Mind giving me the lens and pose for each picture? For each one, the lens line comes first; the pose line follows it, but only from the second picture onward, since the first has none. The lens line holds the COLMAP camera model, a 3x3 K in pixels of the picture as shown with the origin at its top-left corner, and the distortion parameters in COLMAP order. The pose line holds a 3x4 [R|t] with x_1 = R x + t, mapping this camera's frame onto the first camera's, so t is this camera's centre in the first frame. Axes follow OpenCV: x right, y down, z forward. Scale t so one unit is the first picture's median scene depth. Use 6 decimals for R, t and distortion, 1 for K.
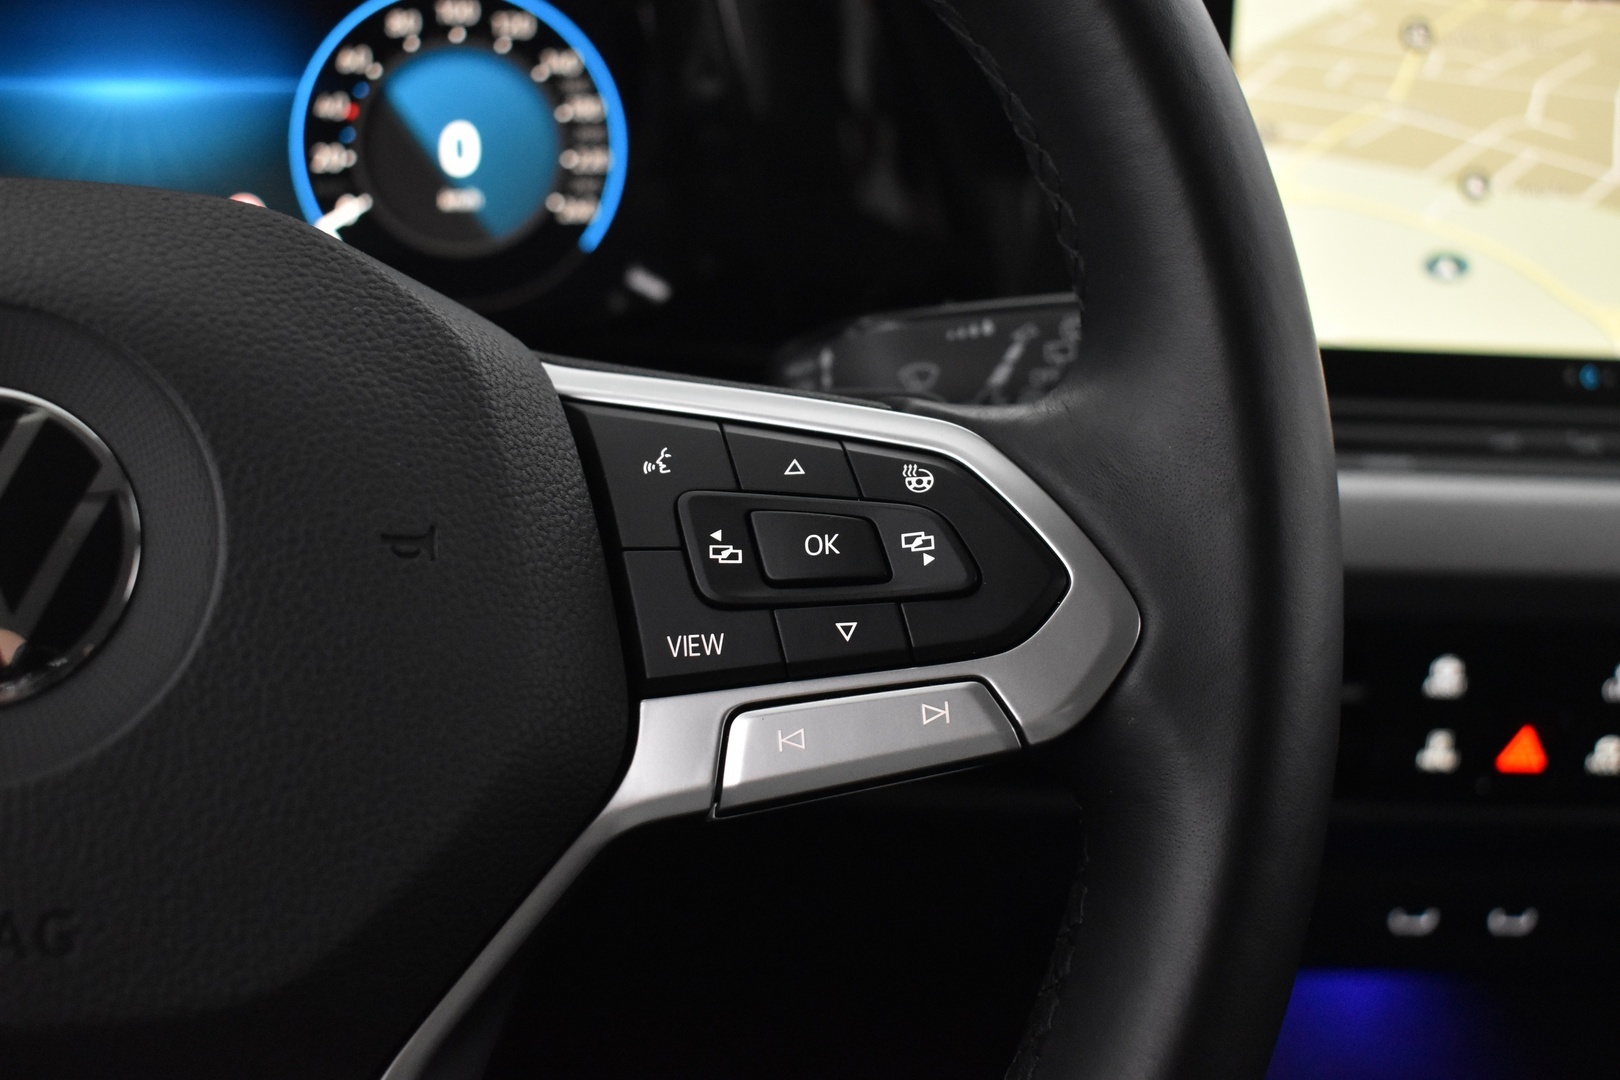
lens RADIAL K [[1994.4, 0, 806.3], [0, 1994.4, 477.9], [0, 0, 1]] dist [-0.017465, -0.030100]
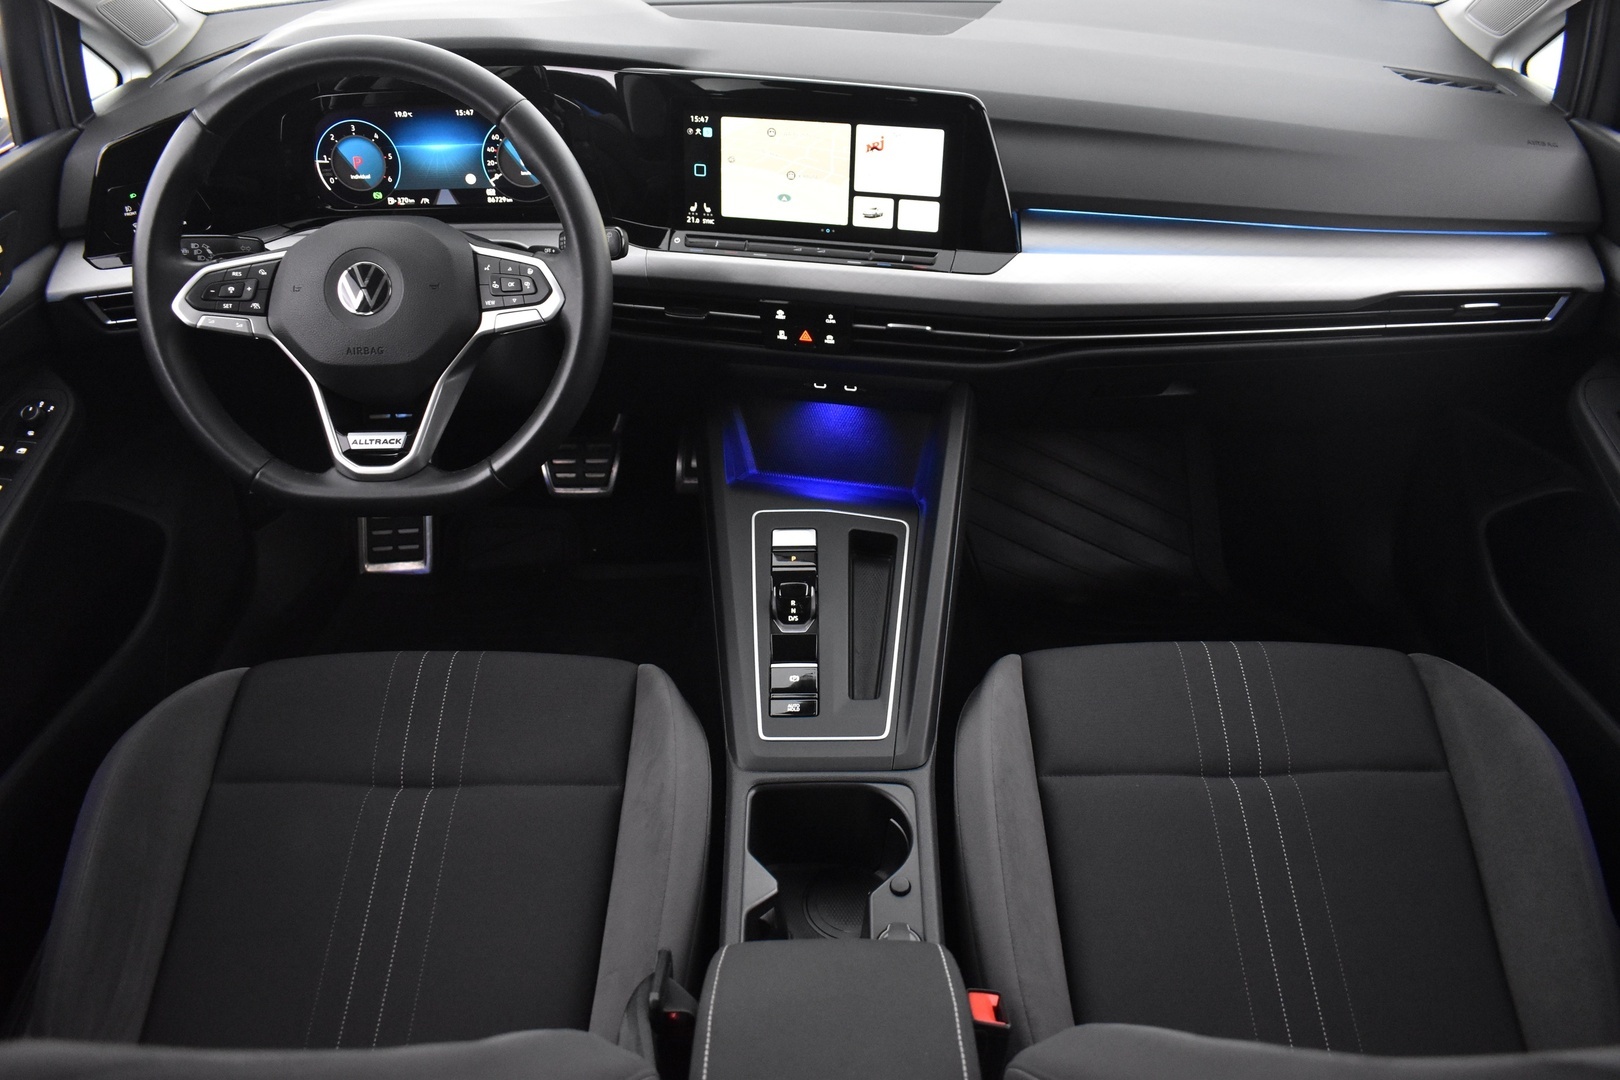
lens RADIAL K [[1256.3, 0, 820.6], [0, 1256.3, 536.6], [0, 0, 1]] dist [-0.090930, 0.005636]
pose [[0.973257, 0.091707, -0.210619, 0.927579], [-0.025828, 0.954728, 0.296357, -0.195192], [0.228261, -0.282992, 0.931564, -1.245836]]
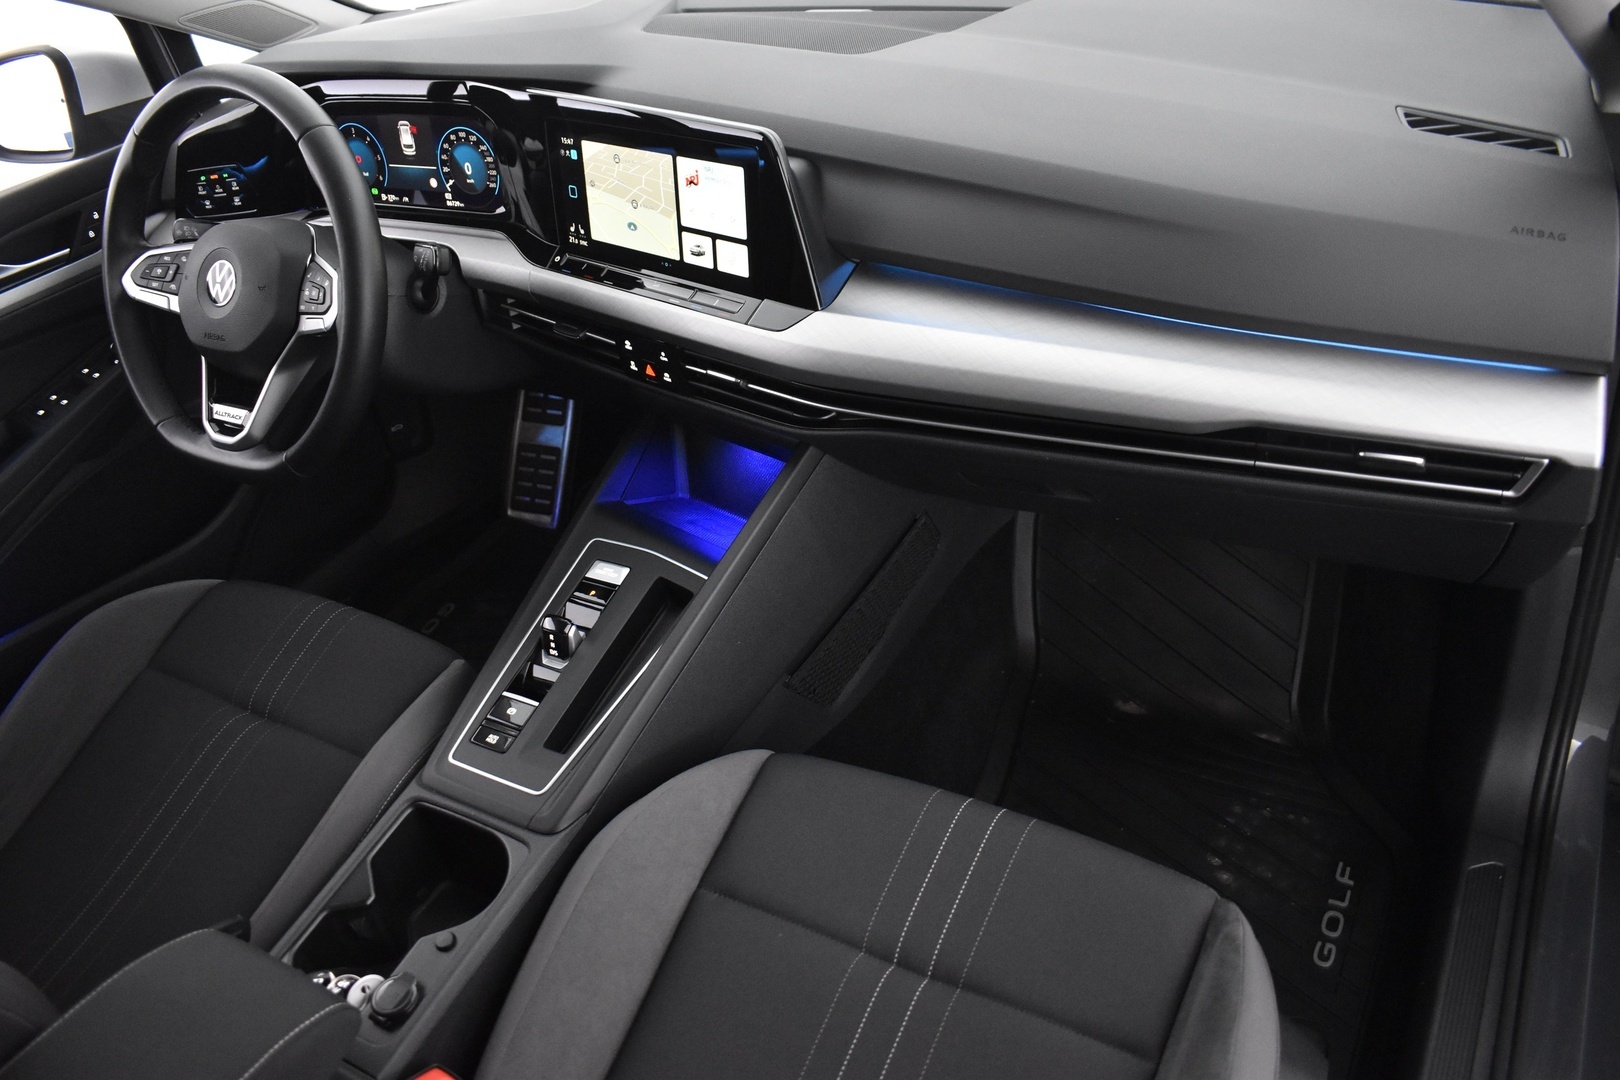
lens RADIAL K [[1256.3, 0, 820.6], [0, 1256.3, 536.6], [0, 0, 1]] dist [-0.090930, 0.005636]
pose [[0.726670, 0.280160, -0.627264, 2.093648], [-0.060364, 0.935574, 0.347932, -0.380982], [0.684329, -0.214967, 0.696766, -0.389502]]
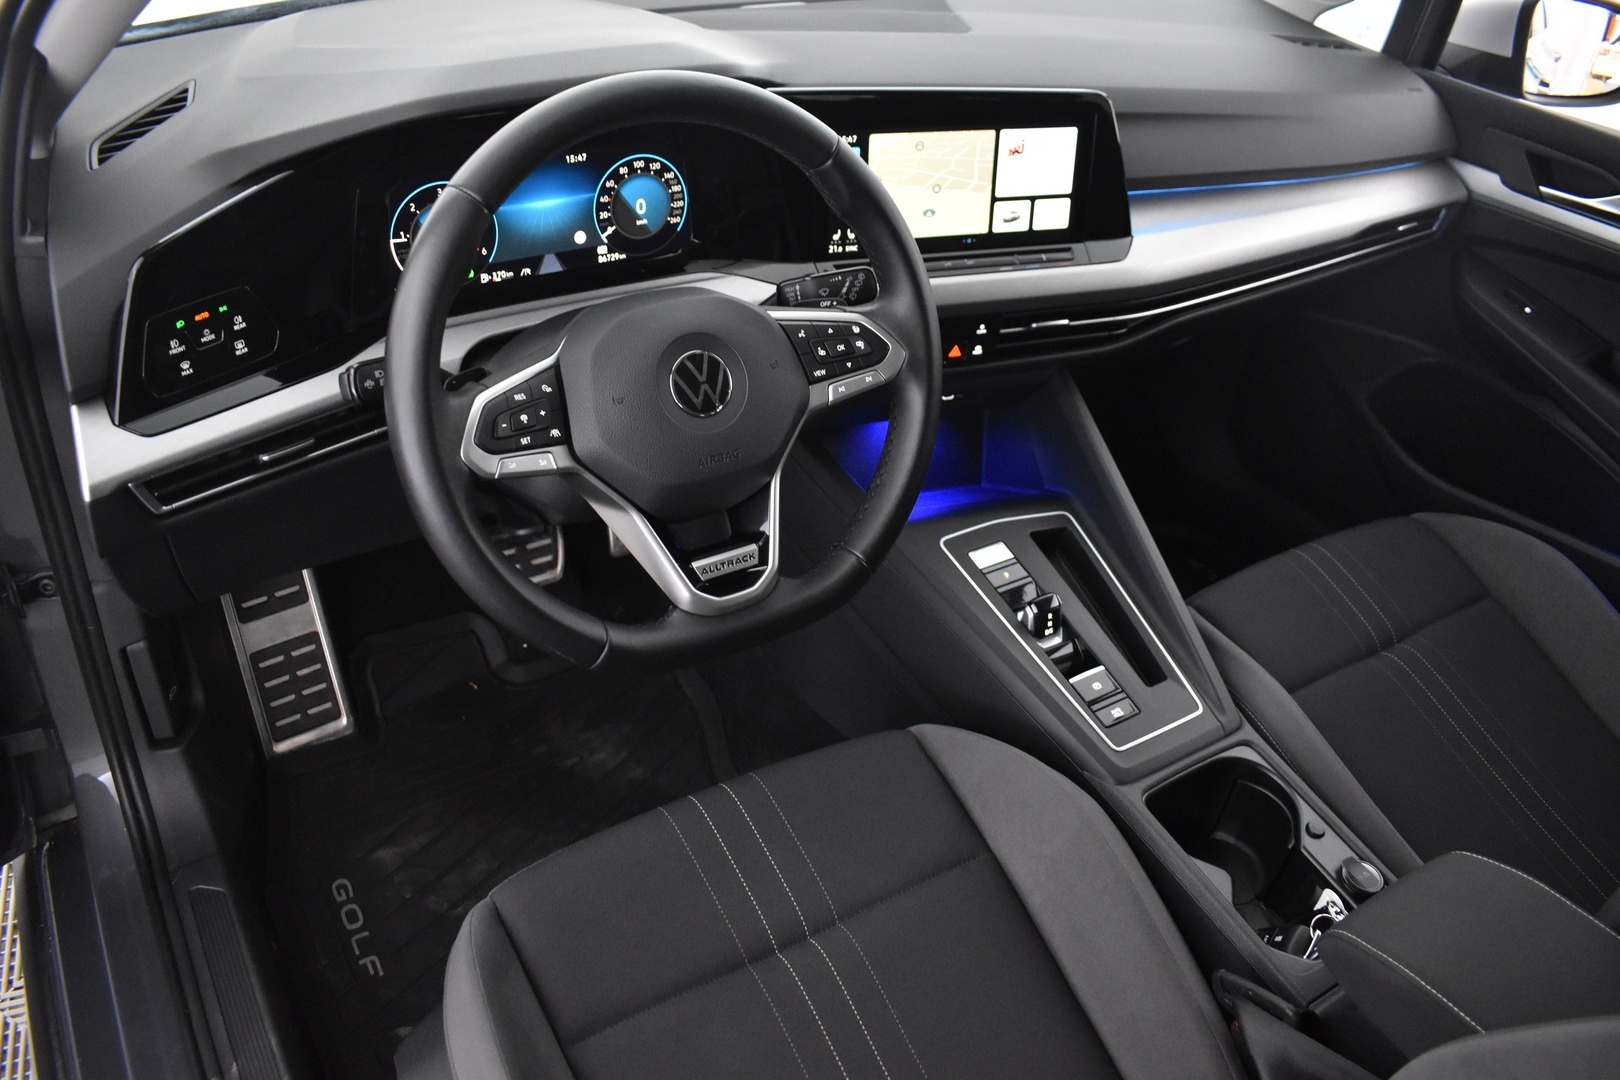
lens RADIAL K [[1256.3, 0, 820.6], [0, 1256.3, 536.6], [0, 0, 1]] dist [-0.090930, 0.005636]
pose [[0.945767, -0.165514, 0.279517, -0.548648], [0.068291, 0.942537, 0.327047, -0.301173], [-0.317586, -0.290222, 0.902724, -1.036424]]
